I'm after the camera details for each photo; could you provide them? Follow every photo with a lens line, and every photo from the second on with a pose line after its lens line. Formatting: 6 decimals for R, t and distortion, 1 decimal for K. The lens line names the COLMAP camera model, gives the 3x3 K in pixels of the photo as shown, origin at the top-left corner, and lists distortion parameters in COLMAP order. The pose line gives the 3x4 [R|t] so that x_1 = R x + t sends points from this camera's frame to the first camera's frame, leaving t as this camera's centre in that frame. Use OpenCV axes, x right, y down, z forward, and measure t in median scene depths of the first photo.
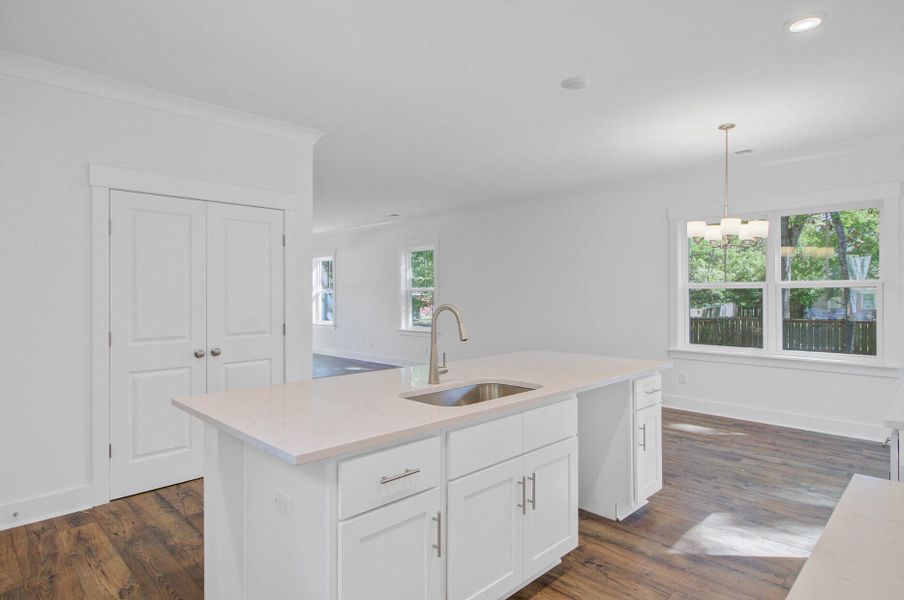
lens RADIAL K [[508.0, 0, 444.8], [0, 508.0, 300.1], [0, 0, 1]] dist [0.000184, 0.000364]
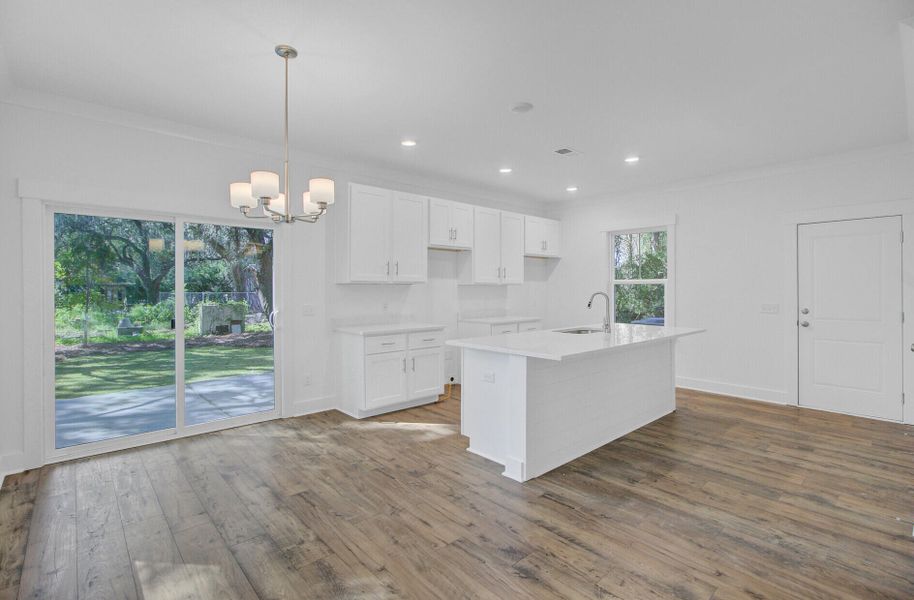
lens RADIAL K [[424.7, 0, 456.0], [0, 424.7, 291.2], [0, 0, 1]] dist [-0.002183, 0.000596]
pose [[-0.999266, 0.004231, 0.038068, 0.310582], [0.004897, 0.999836, 0.017409, -0.013428], [-0.037988, 0.017583, -0.999123, 1.664146]]
